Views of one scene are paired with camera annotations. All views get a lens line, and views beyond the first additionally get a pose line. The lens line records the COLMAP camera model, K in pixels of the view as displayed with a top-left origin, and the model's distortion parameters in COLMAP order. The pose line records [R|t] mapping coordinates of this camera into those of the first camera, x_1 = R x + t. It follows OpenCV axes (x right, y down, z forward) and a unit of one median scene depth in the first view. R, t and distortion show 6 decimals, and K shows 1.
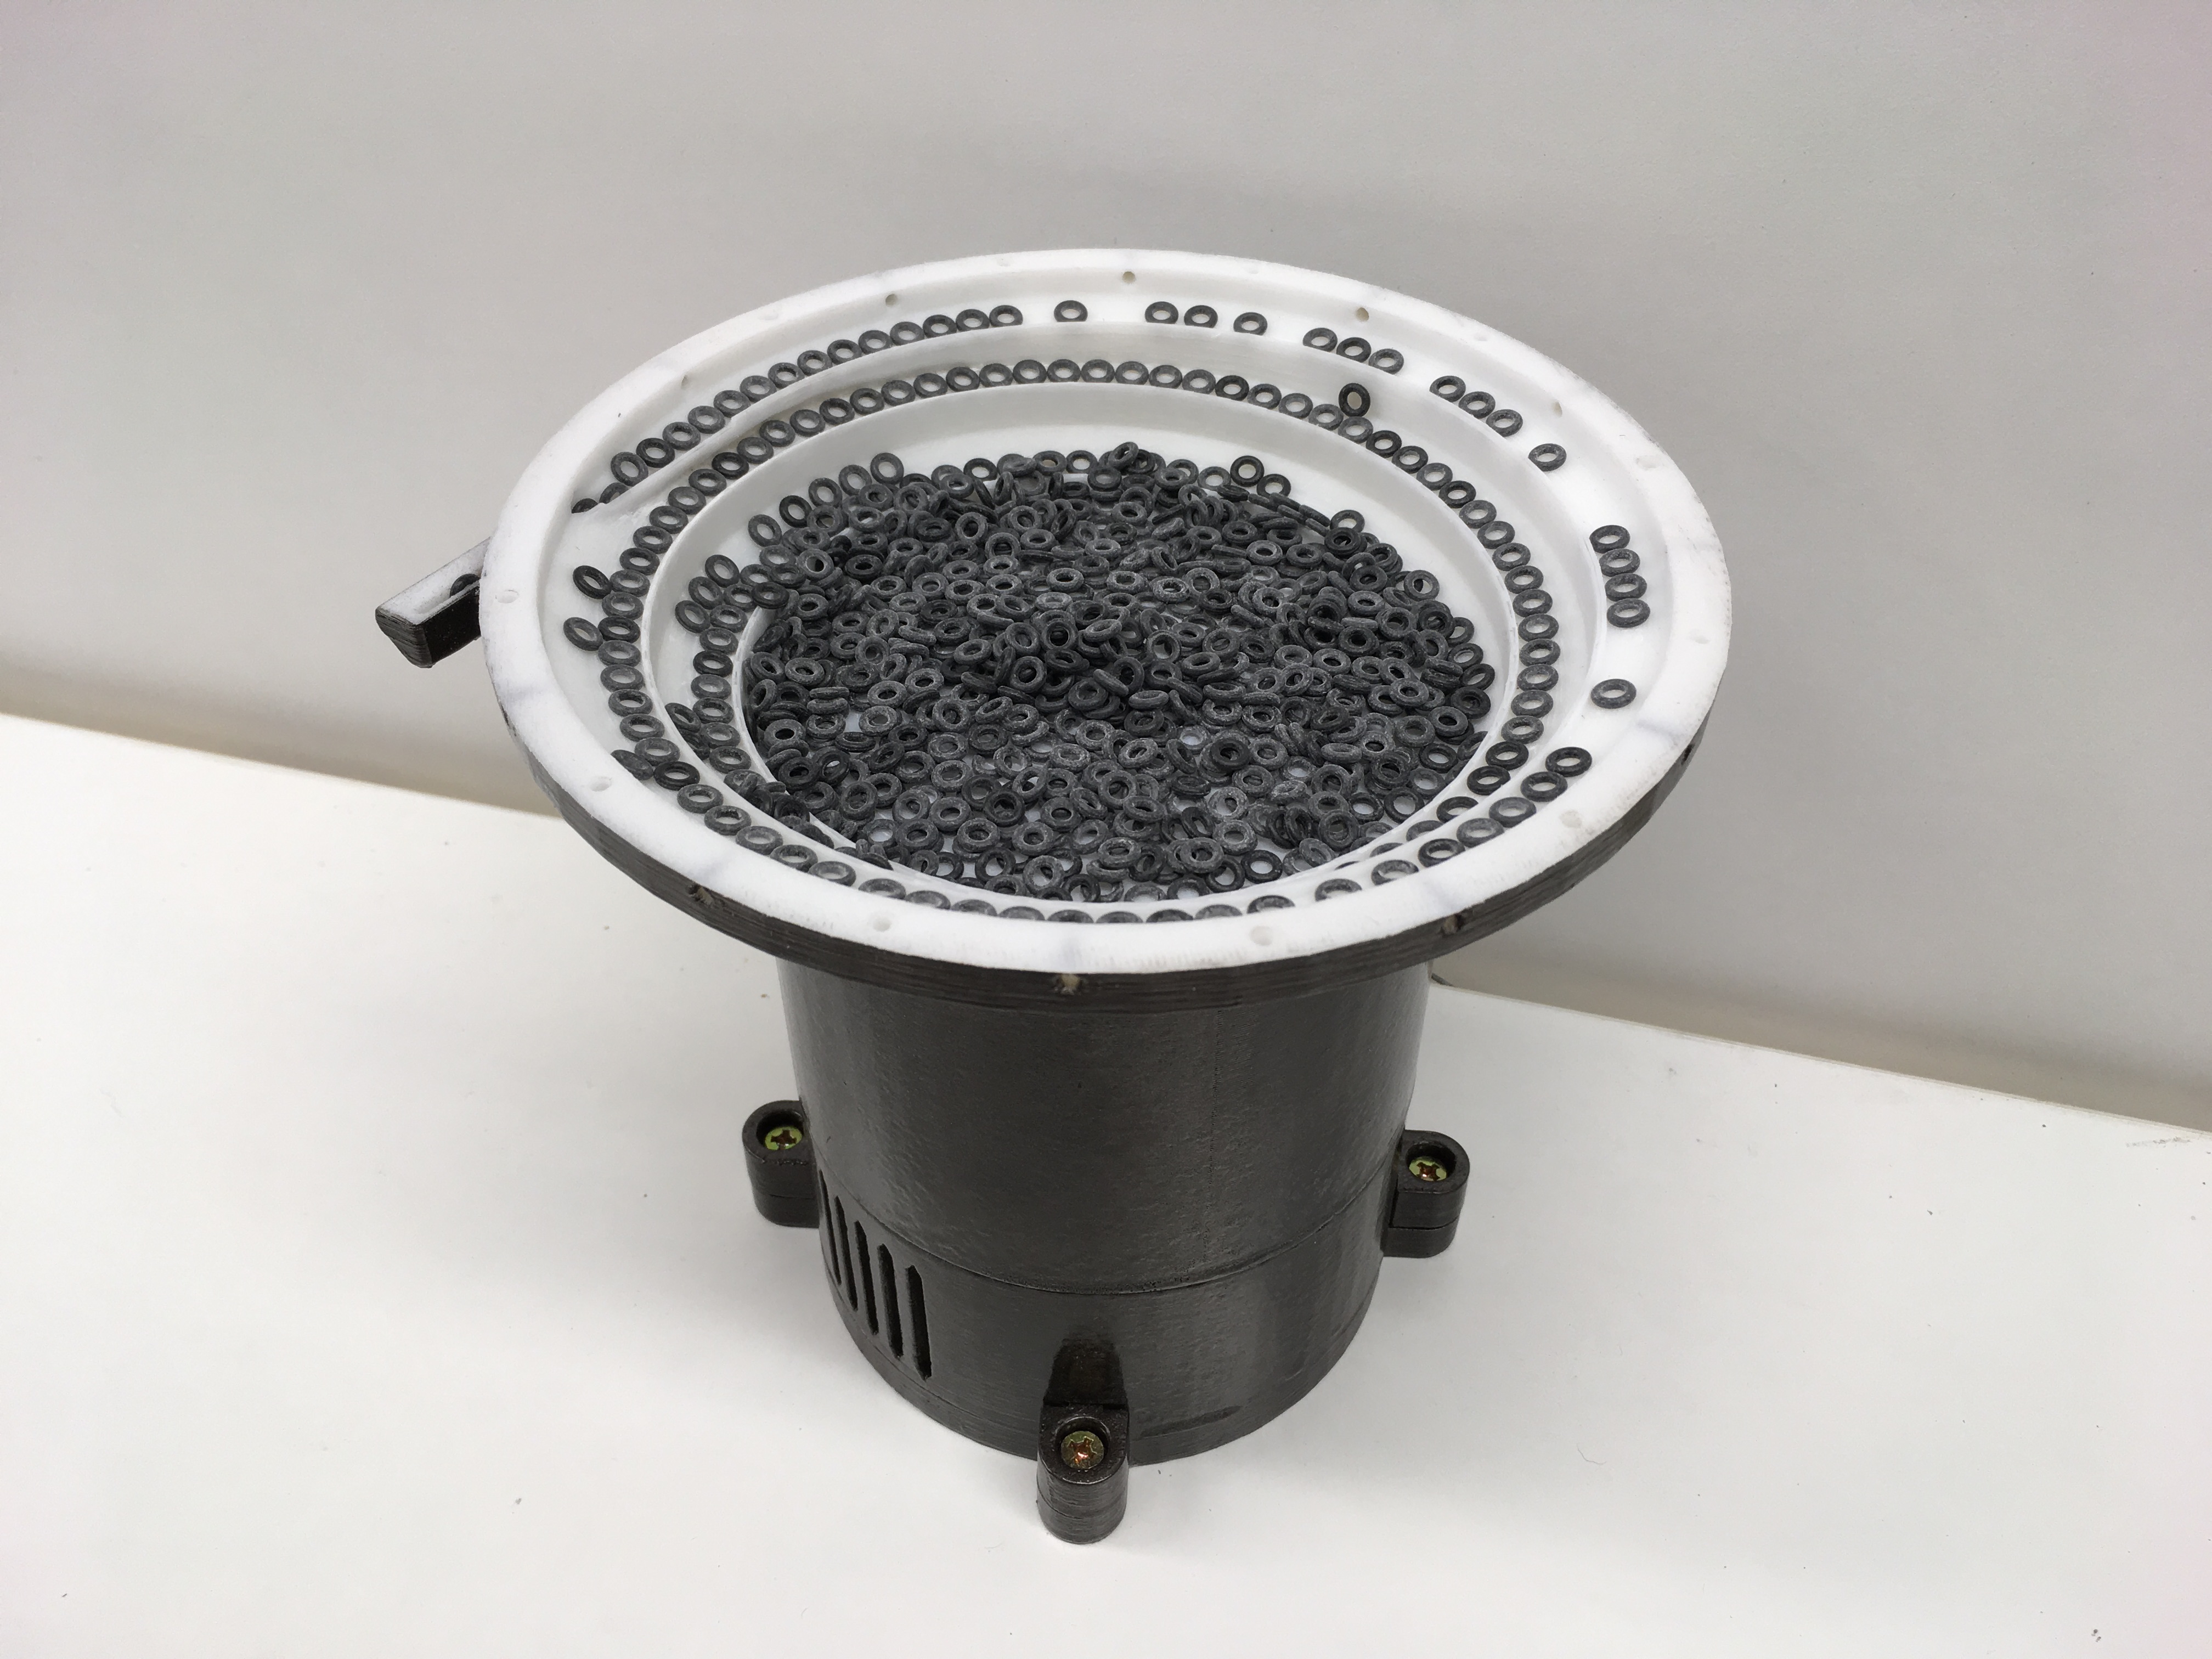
lens RADIAL K [[1914.9, 0, 1110.0], [0, 1914.9, 823.8], [0, 0, 1]] dist [0.087894, 0.006372]
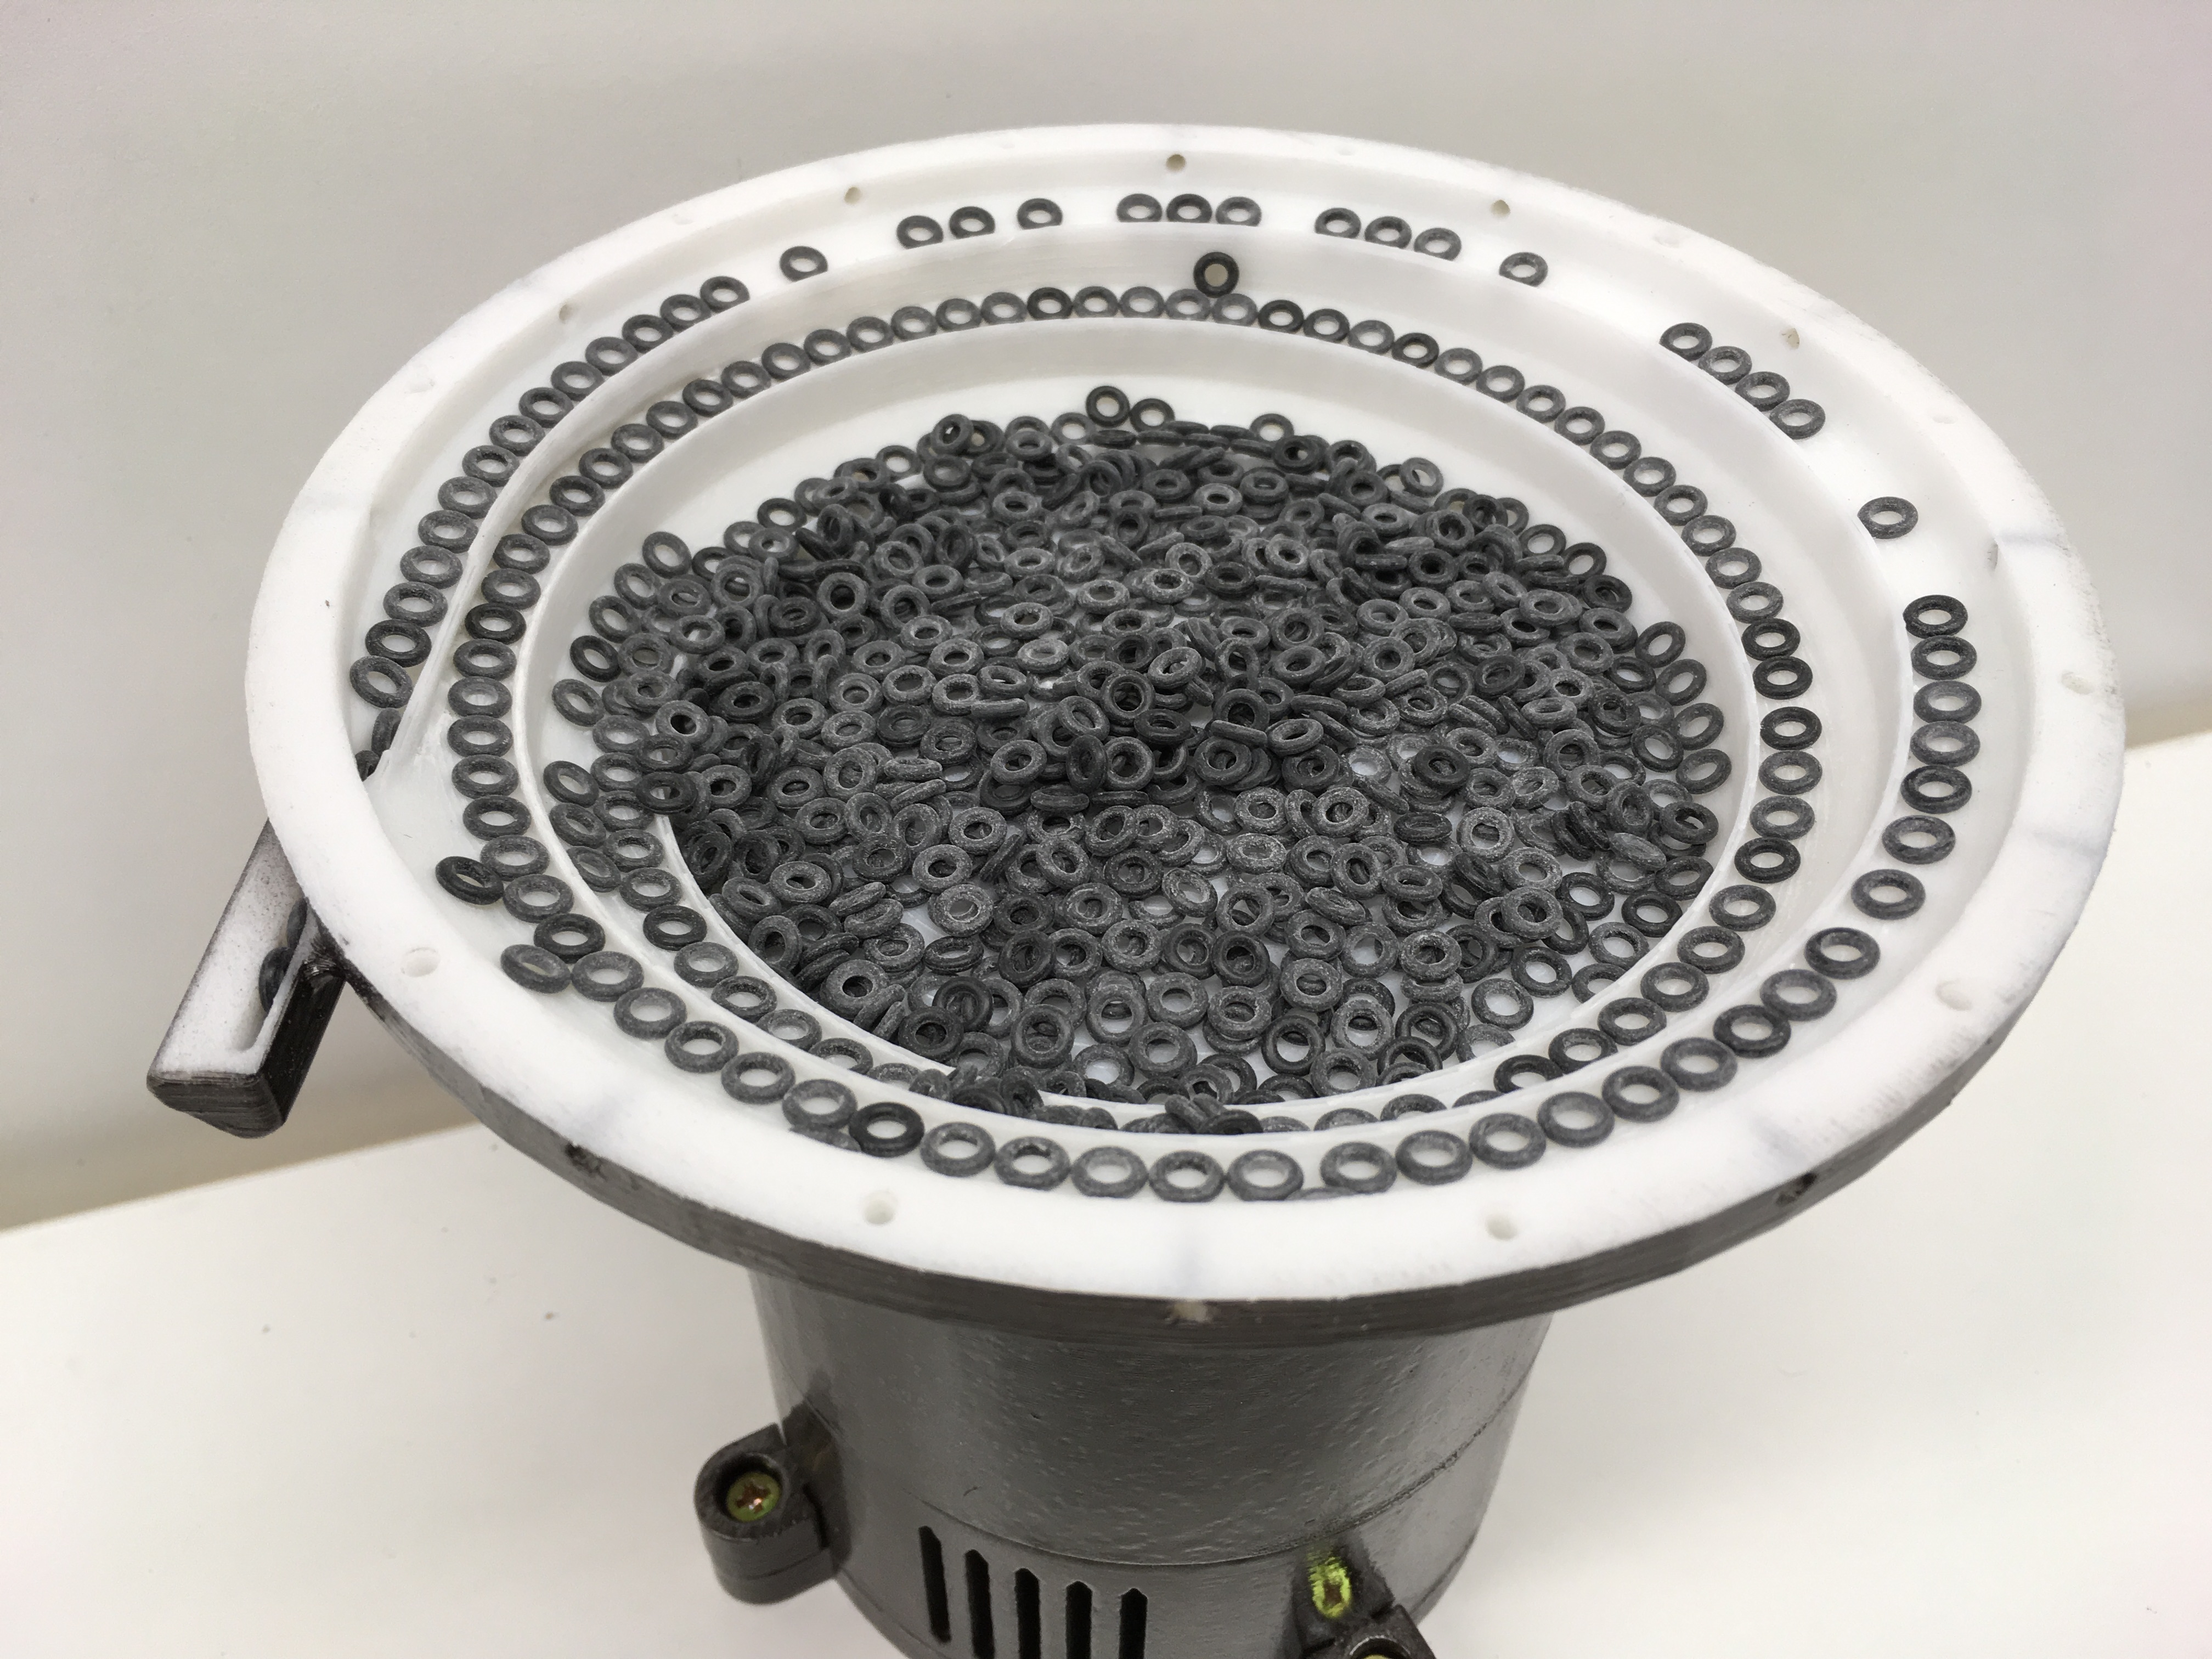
lens RADIAL K [[1914.9, 0, 1112.4], [0, 1914.9, 827.7], [0, 0, 1]] dist [0.087894, 0.006372]
pose [[0.854970, -0.369509, 0.363991, -0.265554], [0.349478, 0.928948, 0.122148, -0.123477], [-0.383264, 0.022774, 0.923358, 0.314431]]
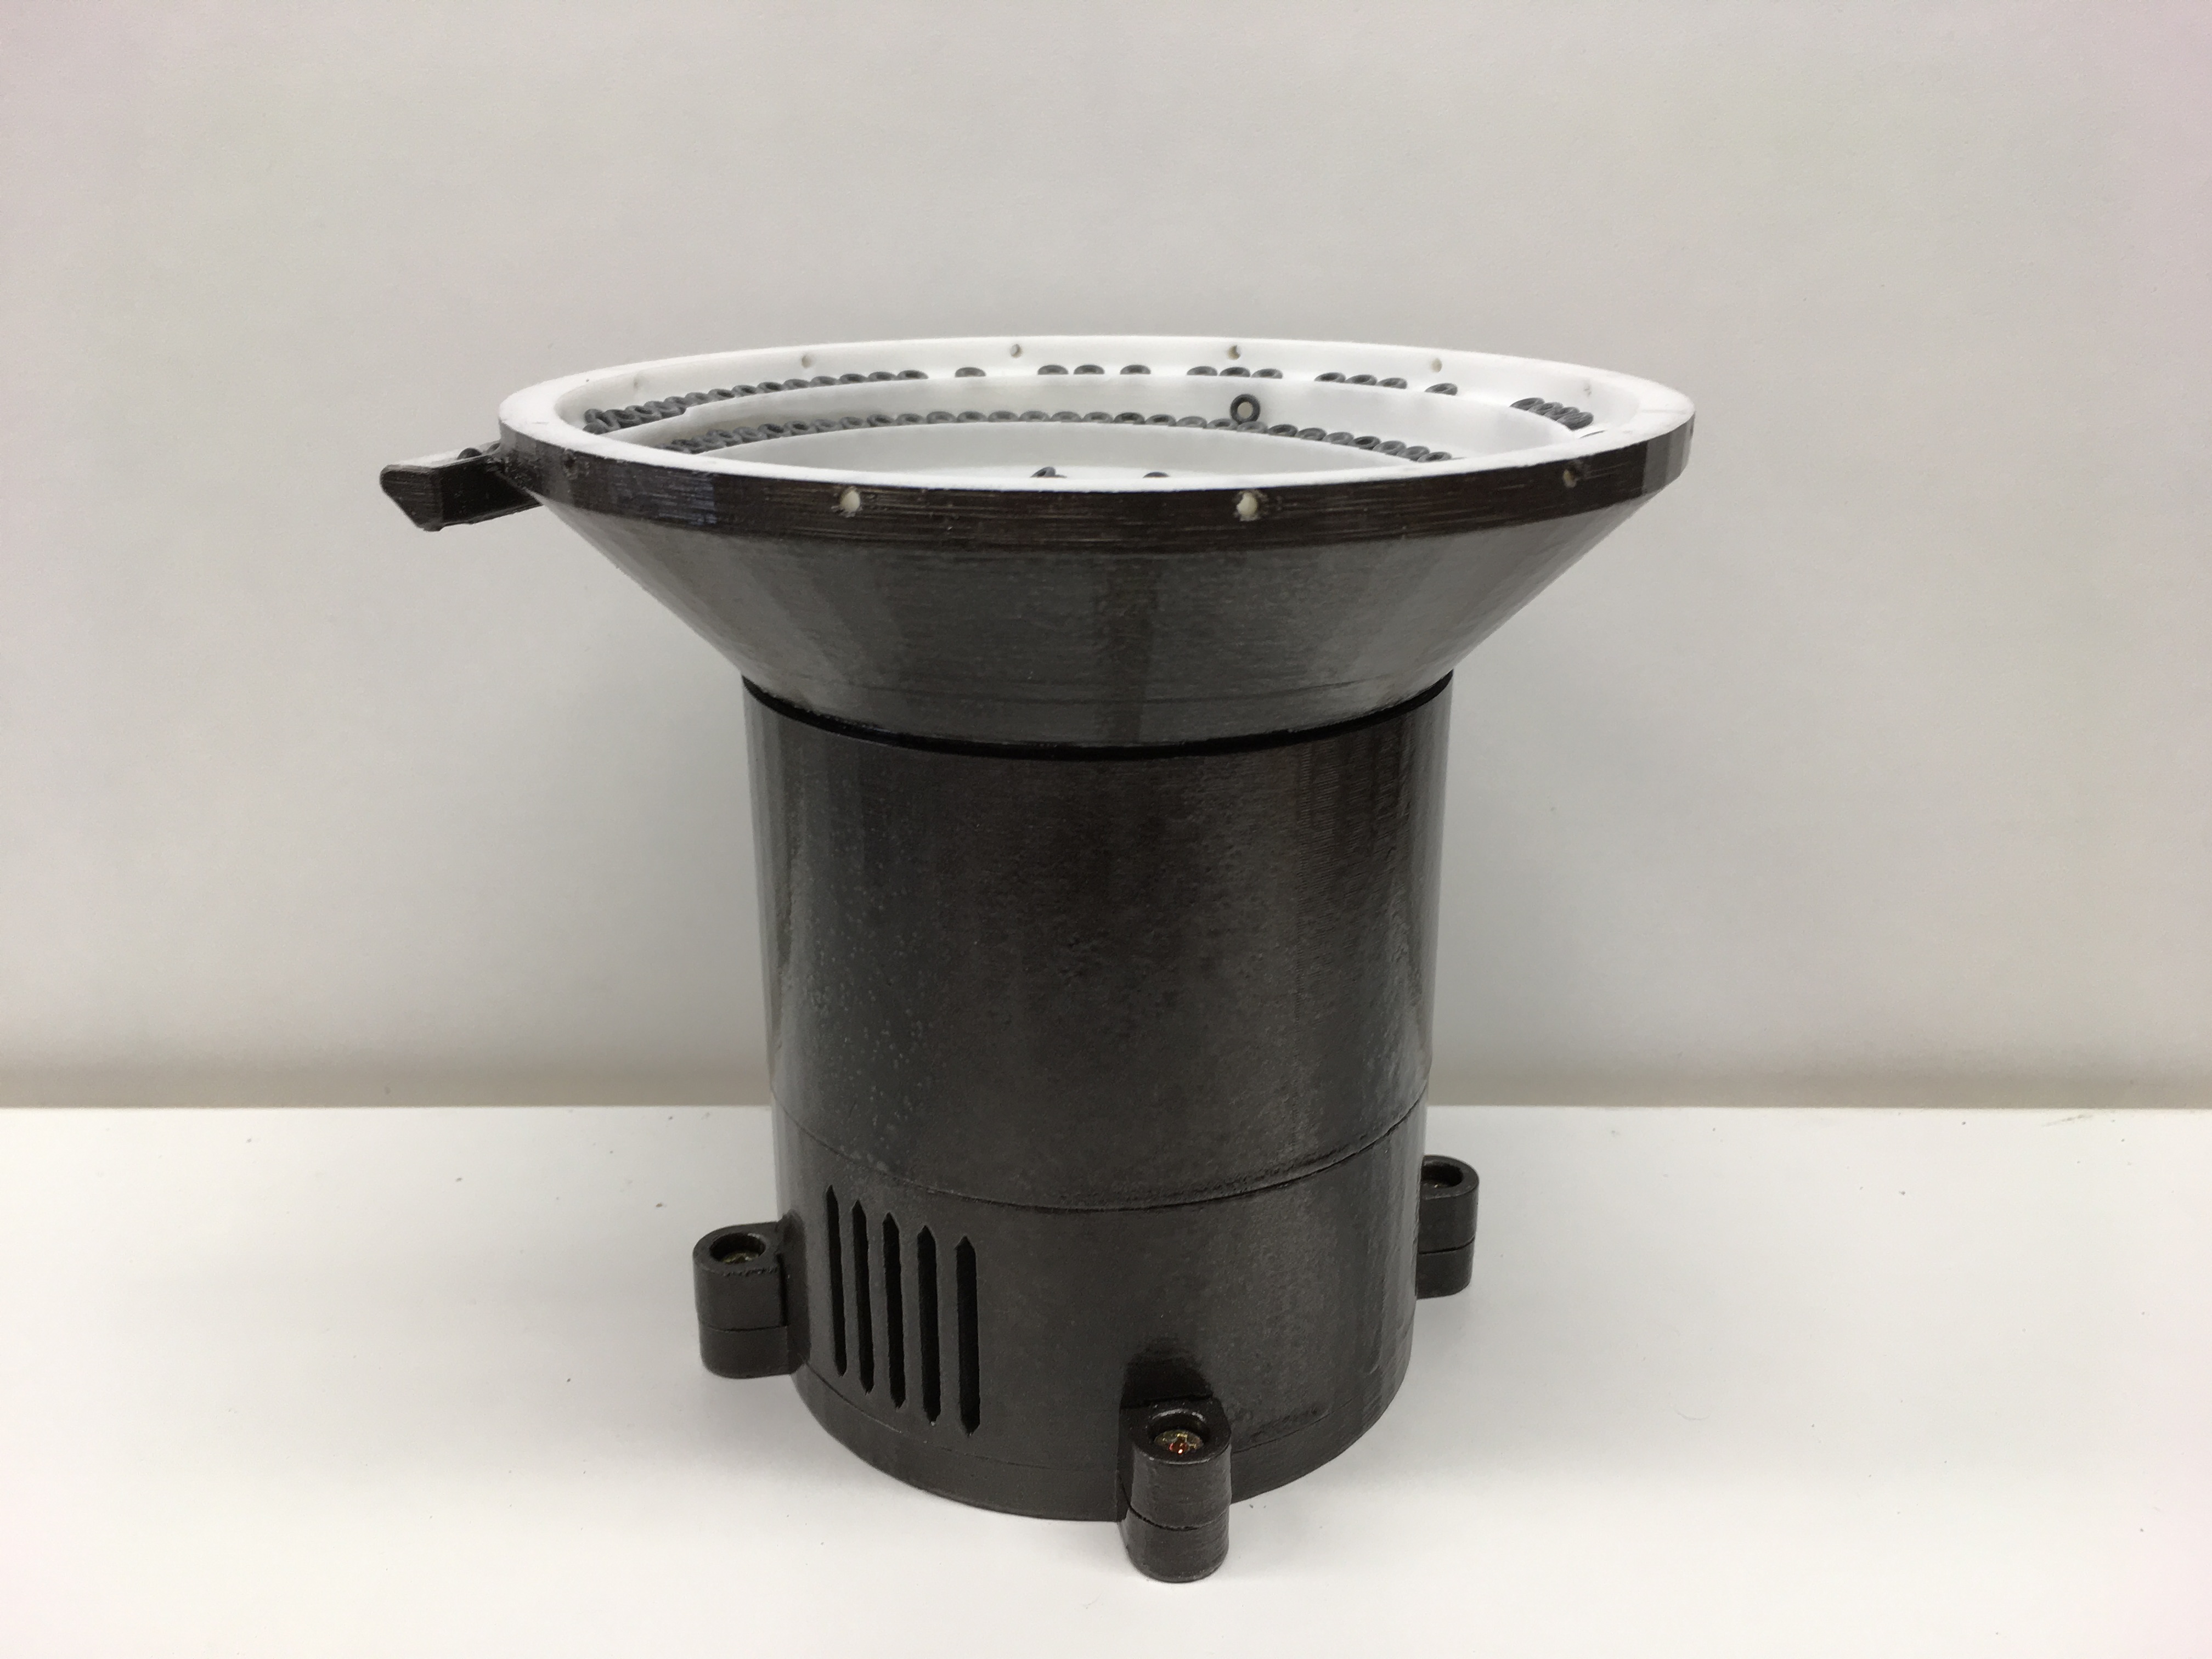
lens RADIAL K [[1914.9, 0, 1100.5], [0, 1914.9, 836.2], [0, 0, 1]] dist [0.087894, 0.006372]
pose [[0.971089, -0.091143, 0.220633, -0.218397], [0.172496, 0.906817, -0.384614, 0.410454], [-0.165019, 0.411552, 0.896322, 0.124576]]
